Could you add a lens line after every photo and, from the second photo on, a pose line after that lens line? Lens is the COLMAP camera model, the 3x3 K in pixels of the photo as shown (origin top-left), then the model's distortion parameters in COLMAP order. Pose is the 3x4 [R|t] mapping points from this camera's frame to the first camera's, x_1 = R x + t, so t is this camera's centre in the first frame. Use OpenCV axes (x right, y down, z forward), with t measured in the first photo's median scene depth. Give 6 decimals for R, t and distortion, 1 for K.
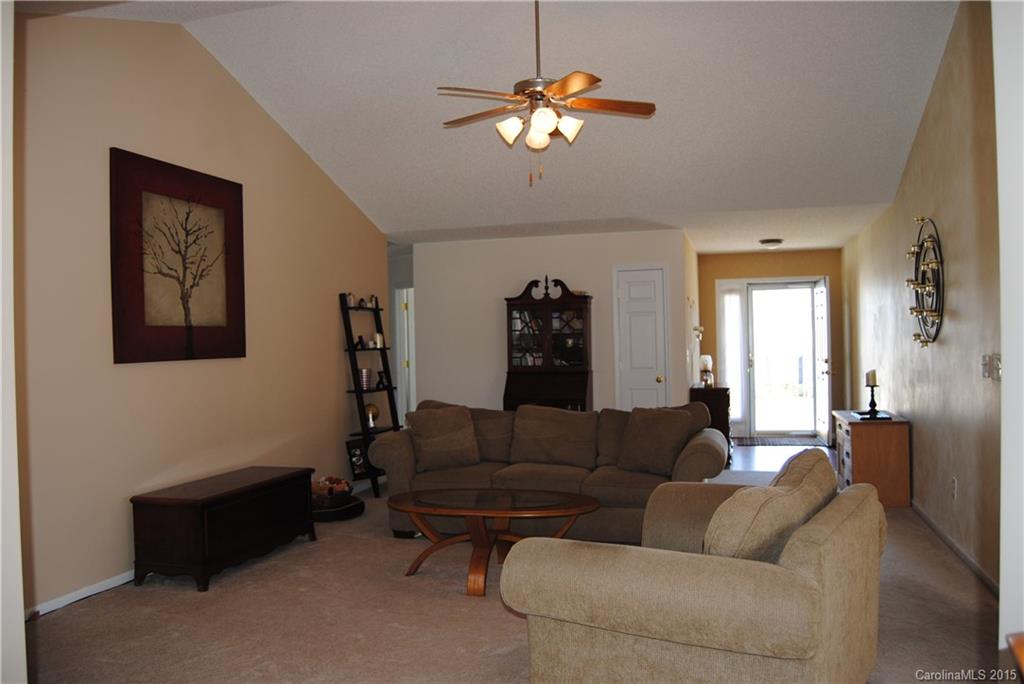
lens RADIAL K [[820.8, 0, 512.0], [0, 820.8, 342.0], [0, 0, 1]] dist [-0.062541, 0.006600]
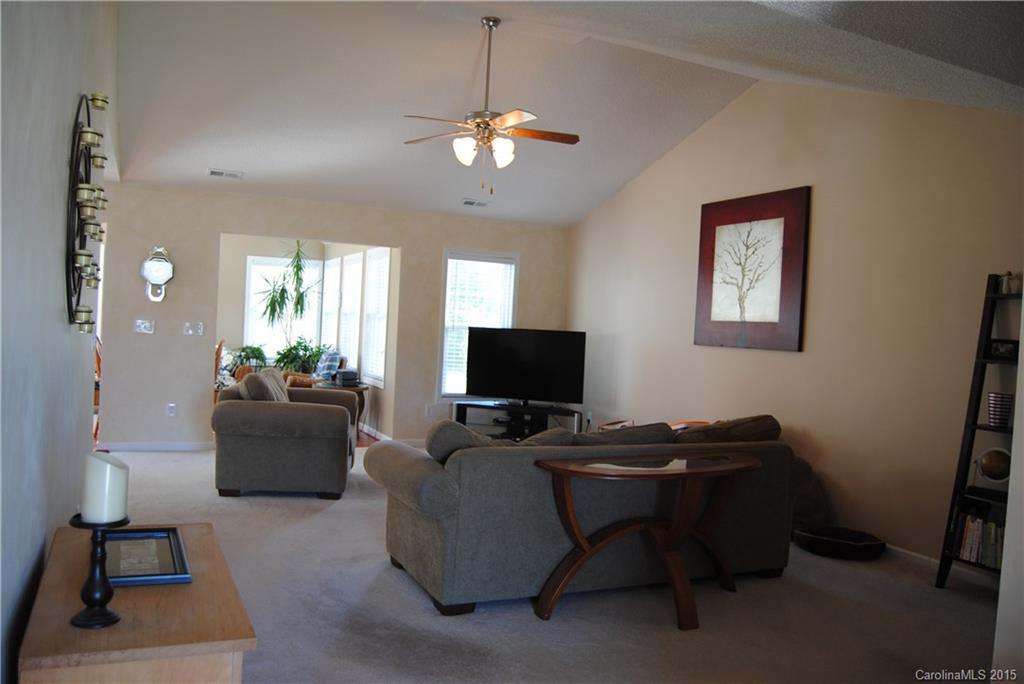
lens RADIAL K [[820.8, 0, 512.0], [0, 820.8, 342.0], [0, 0, 1]] dist [-0.062541, 0.006600]
pose [[-0.751272, -0.001788, -0.659990, 0.709839], [-0.035703, 0.998642, 0.037936, -0.022584], [0.659026, 0.052064, -0.750316, 1.713817]]
